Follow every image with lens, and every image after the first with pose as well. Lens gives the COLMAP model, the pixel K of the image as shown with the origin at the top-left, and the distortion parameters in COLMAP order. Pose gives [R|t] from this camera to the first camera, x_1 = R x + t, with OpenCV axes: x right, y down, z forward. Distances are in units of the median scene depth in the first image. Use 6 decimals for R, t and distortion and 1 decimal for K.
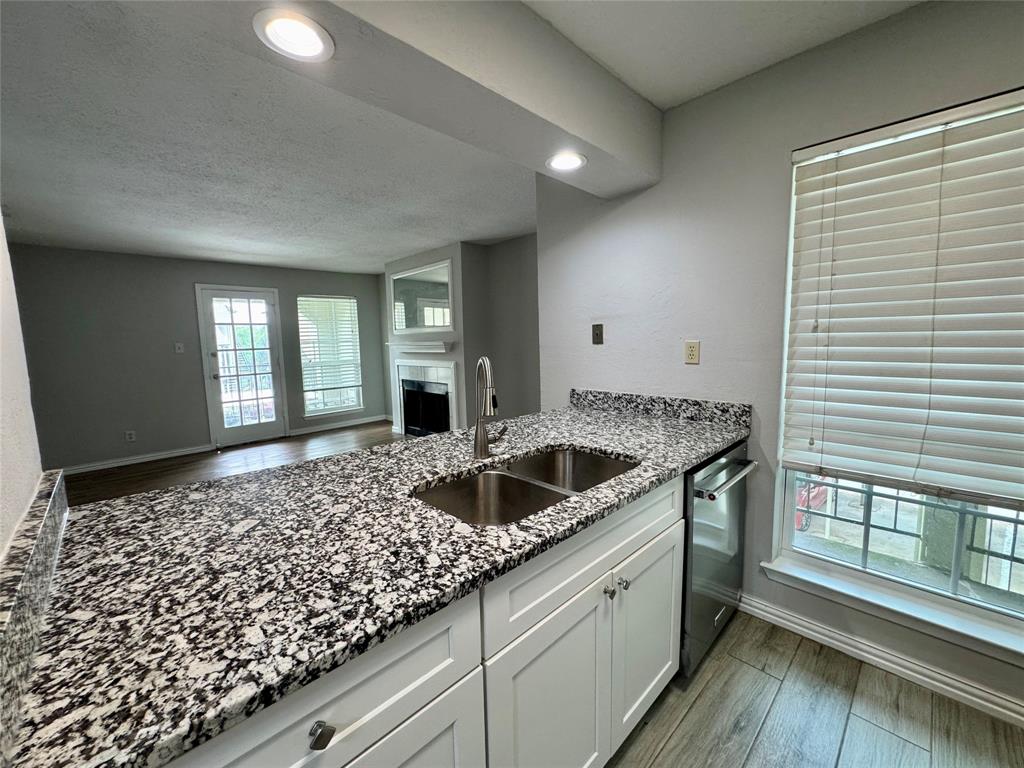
lens RADIAL K [[409.2, 0, 514.0], [0, 409.2, 382.2], [0, 0, 1]] dist [-0.001741, 0.000188]
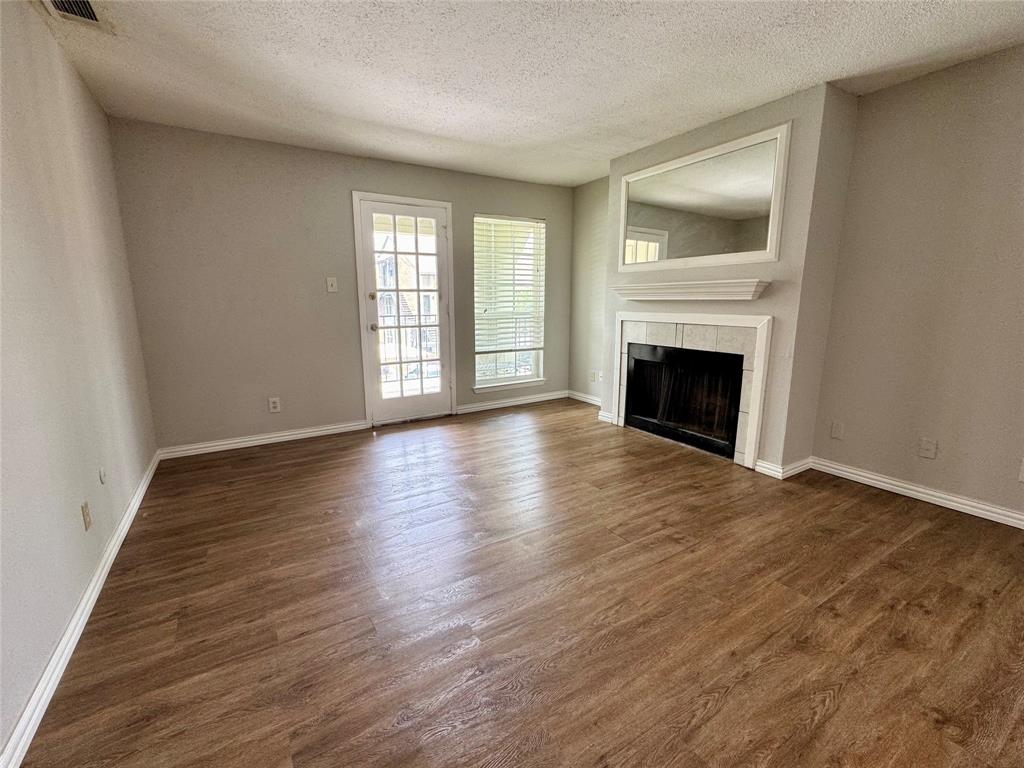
lens RADIAL K [[444.3, 0, 514.6], [0, 444.3, 382.4], [0, 0, 1]] dist [-0.000418, -0.000149]
pose [[0.974810, 0.064476, -0.213516, -1.000910], [-0.047138, 0.995238, 0.085323, 0.012268], [0.218001, -0.073109, 0.973206, 0.921052]]
